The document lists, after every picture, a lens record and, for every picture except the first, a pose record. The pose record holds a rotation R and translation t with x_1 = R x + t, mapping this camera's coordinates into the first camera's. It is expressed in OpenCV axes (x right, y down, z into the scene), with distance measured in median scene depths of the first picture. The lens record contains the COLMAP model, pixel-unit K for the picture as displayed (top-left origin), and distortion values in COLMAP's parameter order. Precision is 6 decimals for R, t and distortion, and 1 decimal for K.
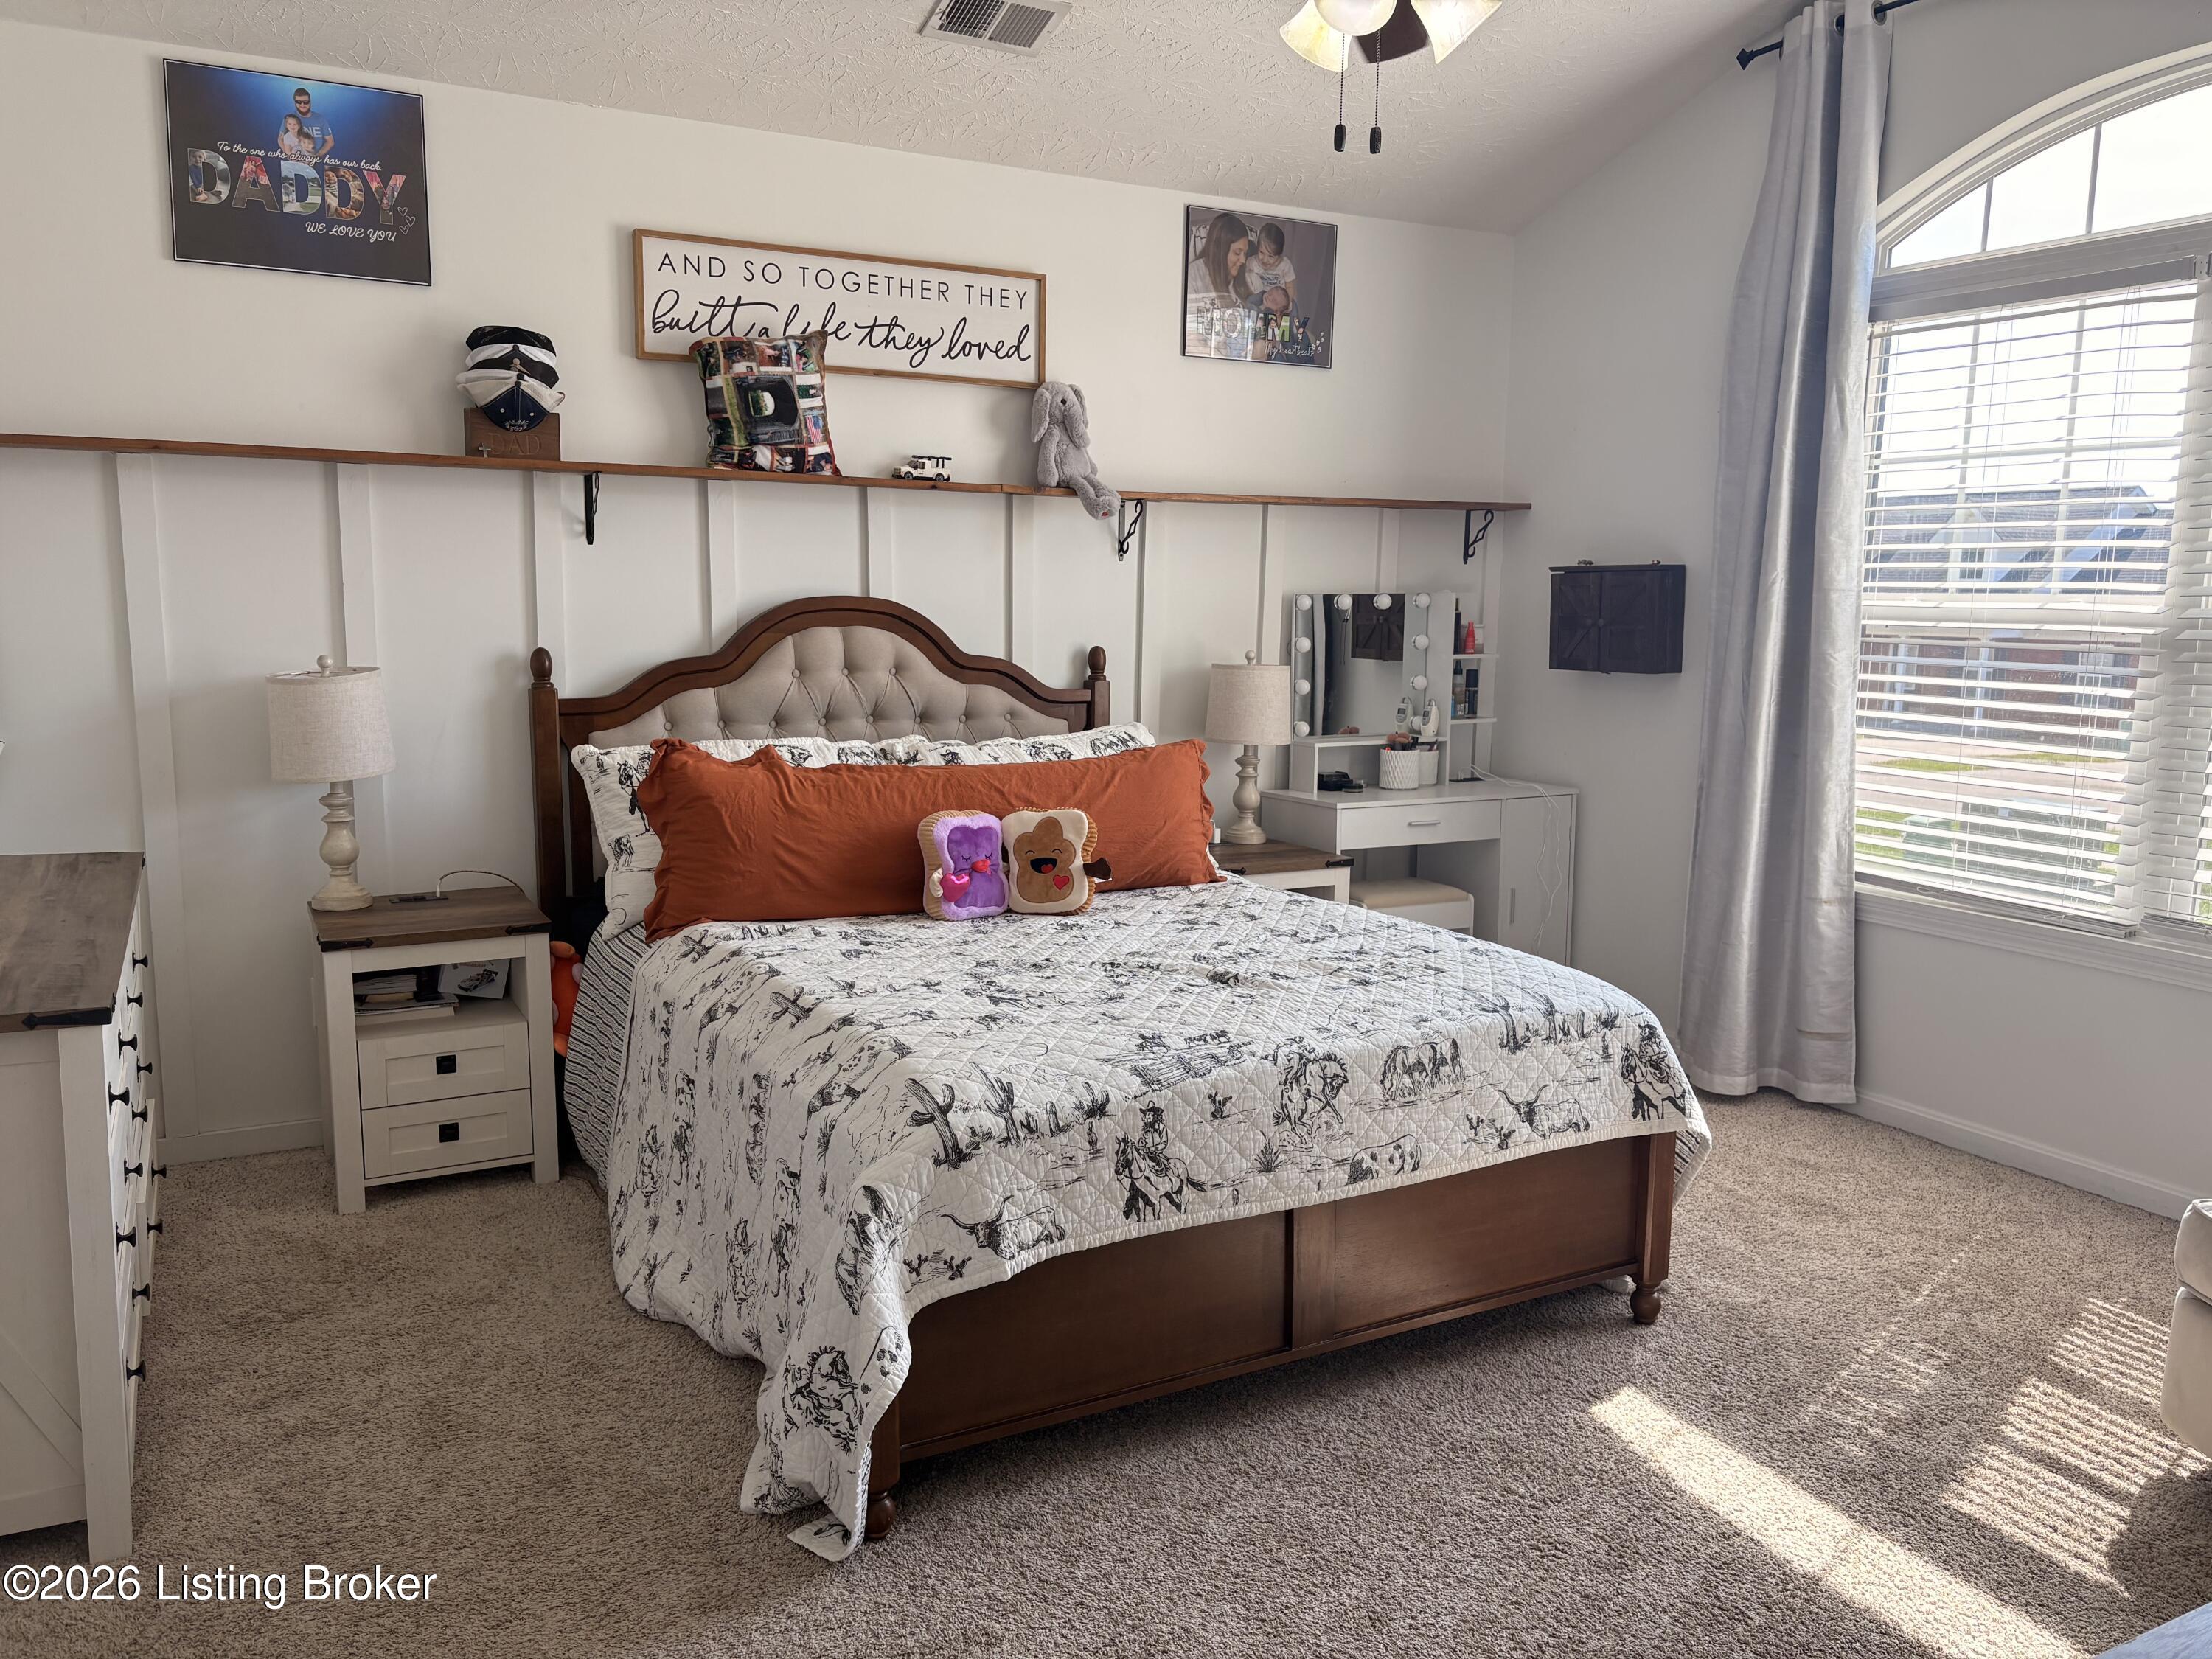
lens RADIAL K [[1660.4, 0, 1114.4], [0, 1660.4, 829.5], [0, 0, 1]] dist [0.001997, -0.007542]
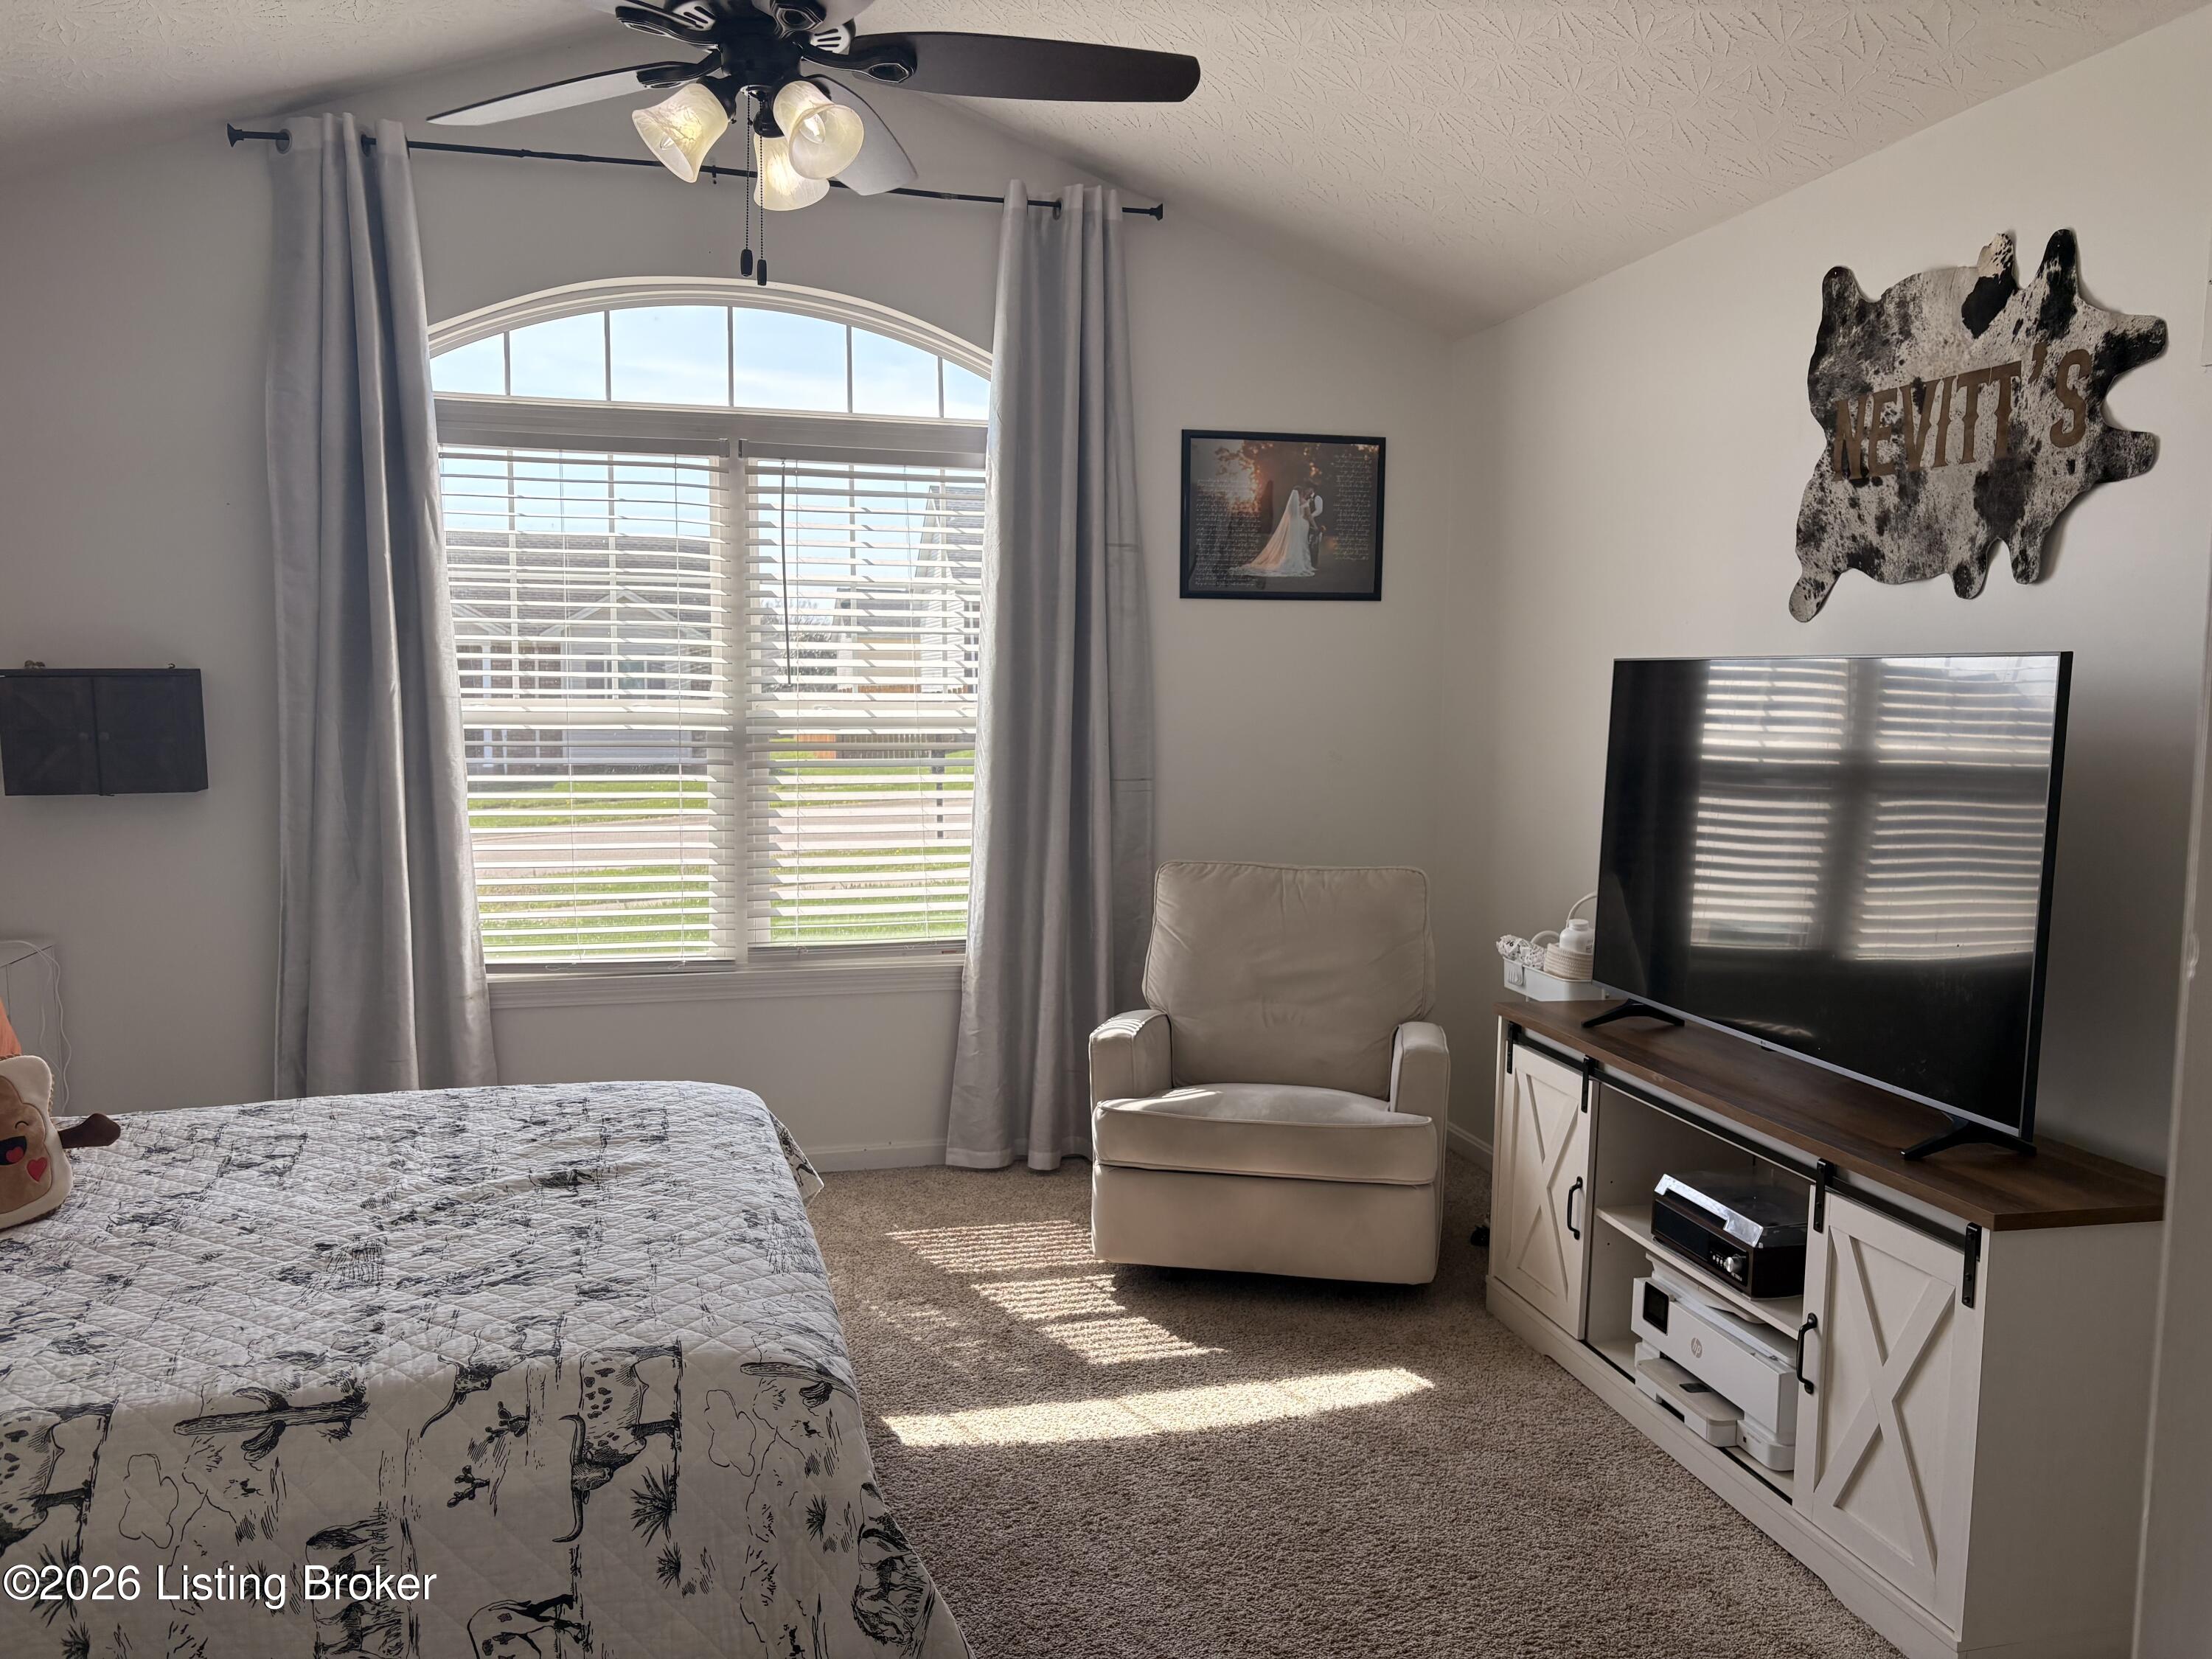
lens RADIAL K [[1660.4, 0, 1120.3], [0, 1660.4, 829.0], [0, 0, 1]] dist [0.001997, -0.007542]
pose [[0.241477, -0.095827, 0.965663, -0.682294], [0.135381, 0.988708, 0.064260, -0.106437], [-0.960917, 0.115216, 0.251724, 0.503344]]
